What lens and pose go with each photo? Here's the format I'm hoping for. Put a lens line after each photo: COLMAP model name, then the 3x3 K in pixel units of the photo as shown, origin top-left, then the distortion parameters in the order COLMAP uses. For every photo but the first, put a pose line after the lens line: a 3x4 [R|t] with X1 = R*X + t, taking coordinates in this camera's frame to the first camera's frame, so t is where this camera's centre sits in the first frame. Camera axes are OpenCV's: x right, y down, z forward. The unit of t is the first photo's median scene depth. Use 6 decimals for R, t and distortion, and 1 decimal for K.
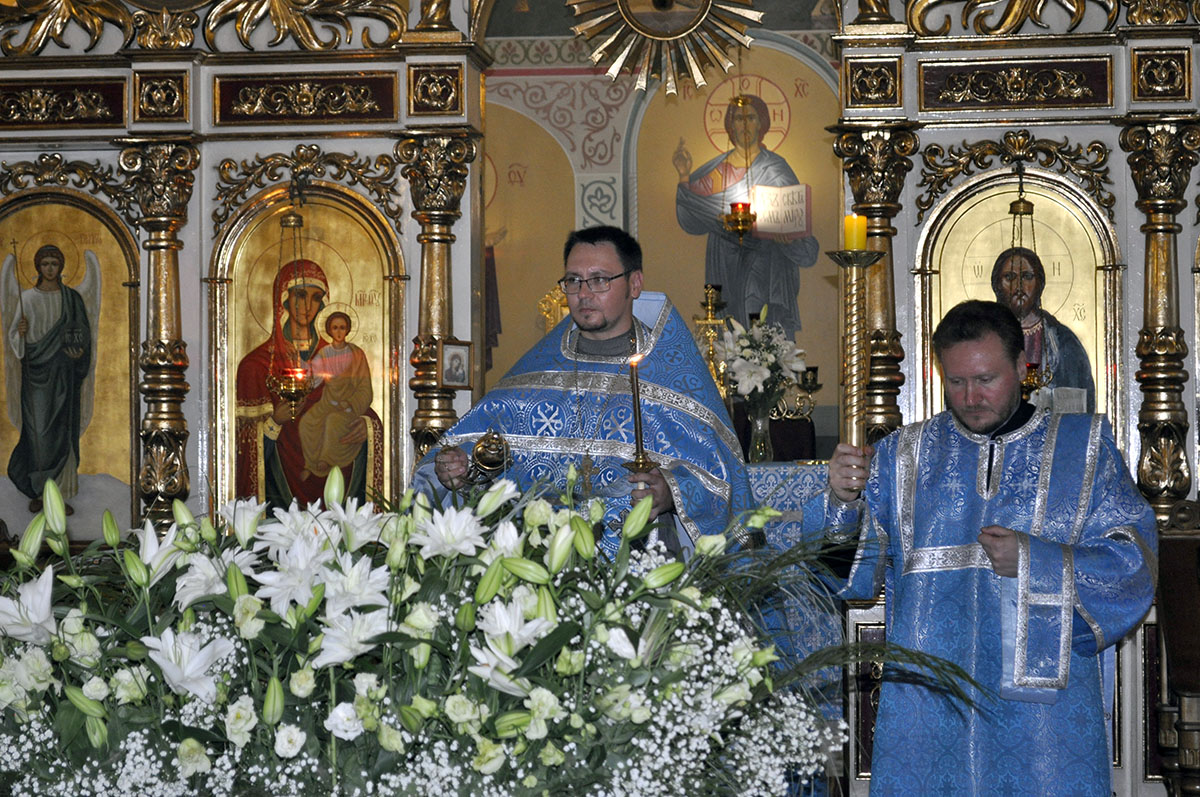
lens RADIAL K [[2781.7, 0, 598.9], [0, 2781.7, 402.0], [0, 0, 1]] dist [-0.023779, 0.000000]
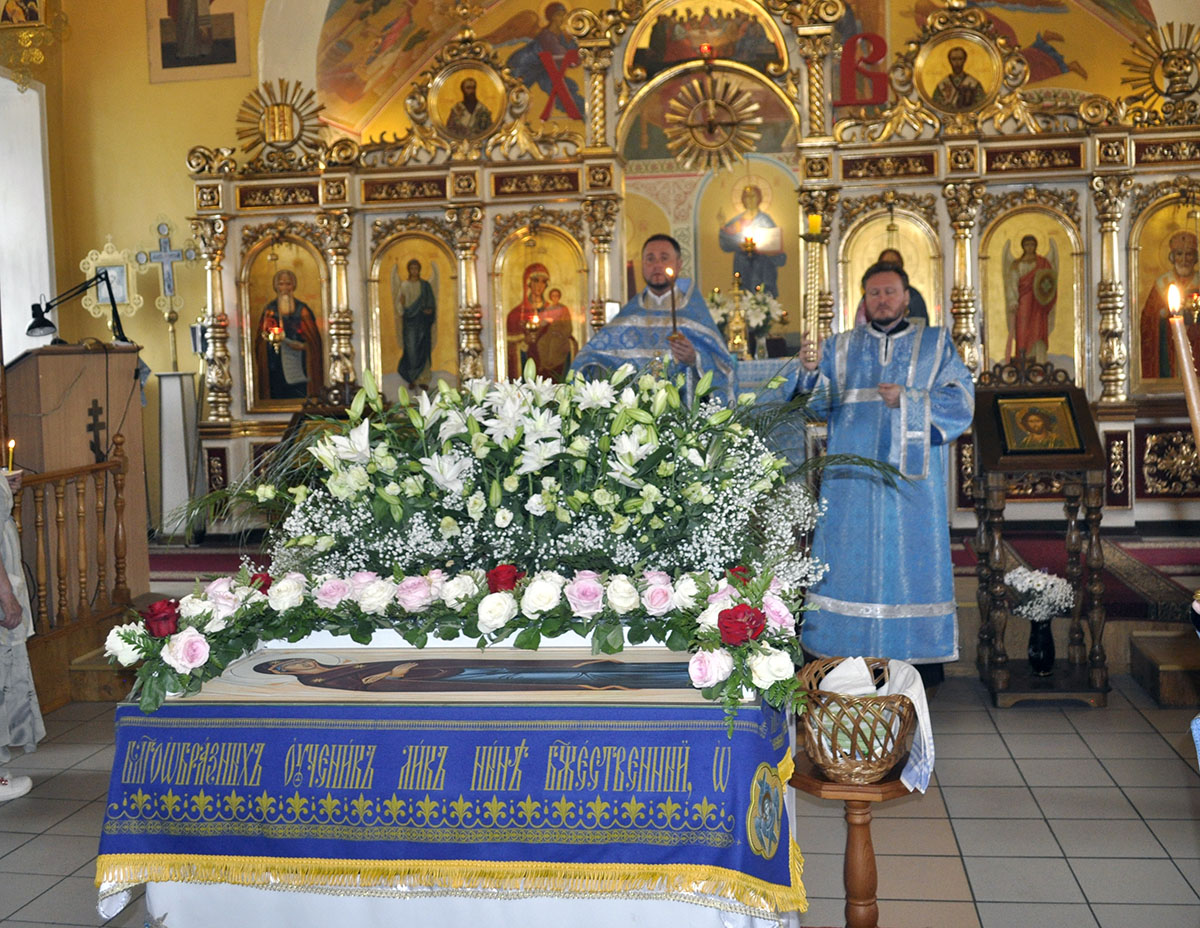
lens RADIAL K [[1217.6, 0, 640.8], [0, 1217.6, 421.0], [0, 0, 1]] dist [-0.012052, 0.000000]
pose [[0.999118, -0.018715, -0.037600, 0.001157], [0.021237, 0.997471, 0.067825, 0.005459], [0.036236, -0.068564, 0.996988, 0.107098]]
